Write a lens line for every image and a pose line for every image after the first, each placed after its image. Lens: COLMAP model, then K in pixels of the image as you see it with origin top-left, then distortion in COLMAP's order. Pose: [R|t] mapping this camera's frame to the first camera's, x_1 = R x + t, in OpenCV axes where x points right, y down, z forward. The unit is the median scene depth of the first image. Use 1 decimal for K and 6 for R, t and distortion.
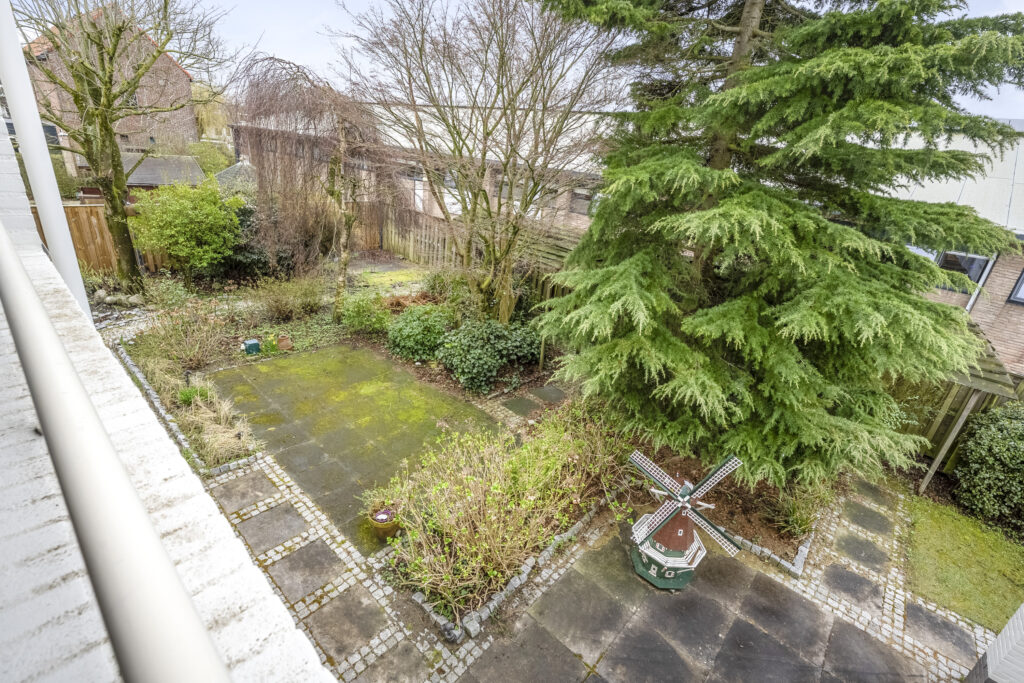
lens RADIAL K [[460.8, 0, 516.4], [0, 460.8, 338.1], [0, 0, 1]] dist [-0.005325, -0.000123]
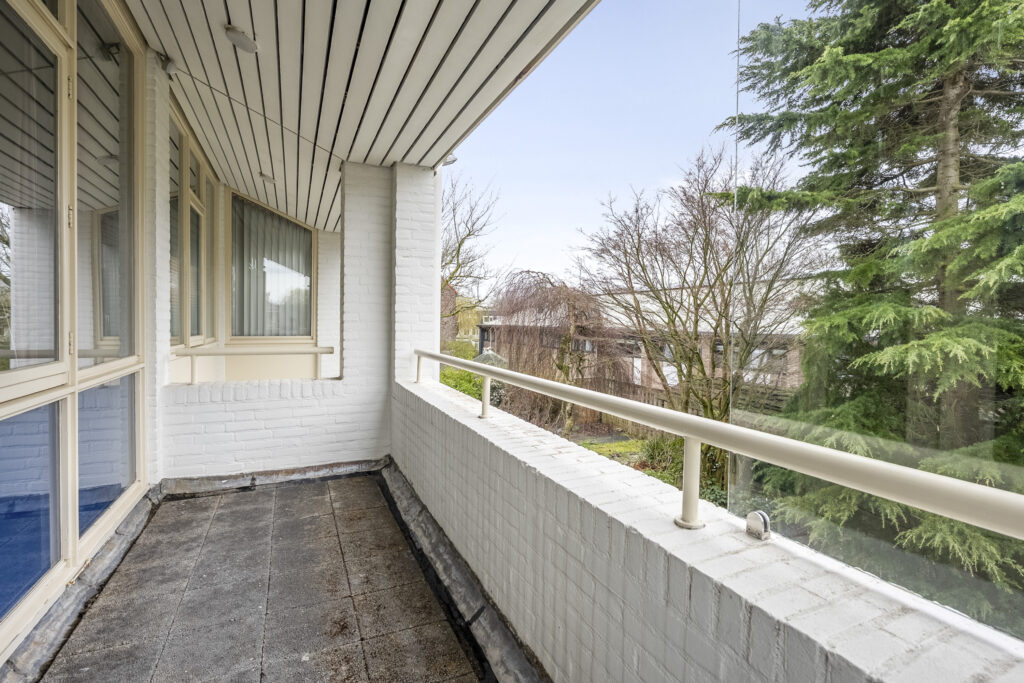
lens RADIAL K [[508.6, 0, 512.6], [0, 508.6, 336.4], [0, 0, 1]] dist [0.003728, 0.000814]
pose [[0.903236, -0.079677, -0.421683, 0.050565], [-0.085693, 0.929337, -0.359152, 0.121608], [0.420501, 0.360535, 0.832582, -0.214502]]
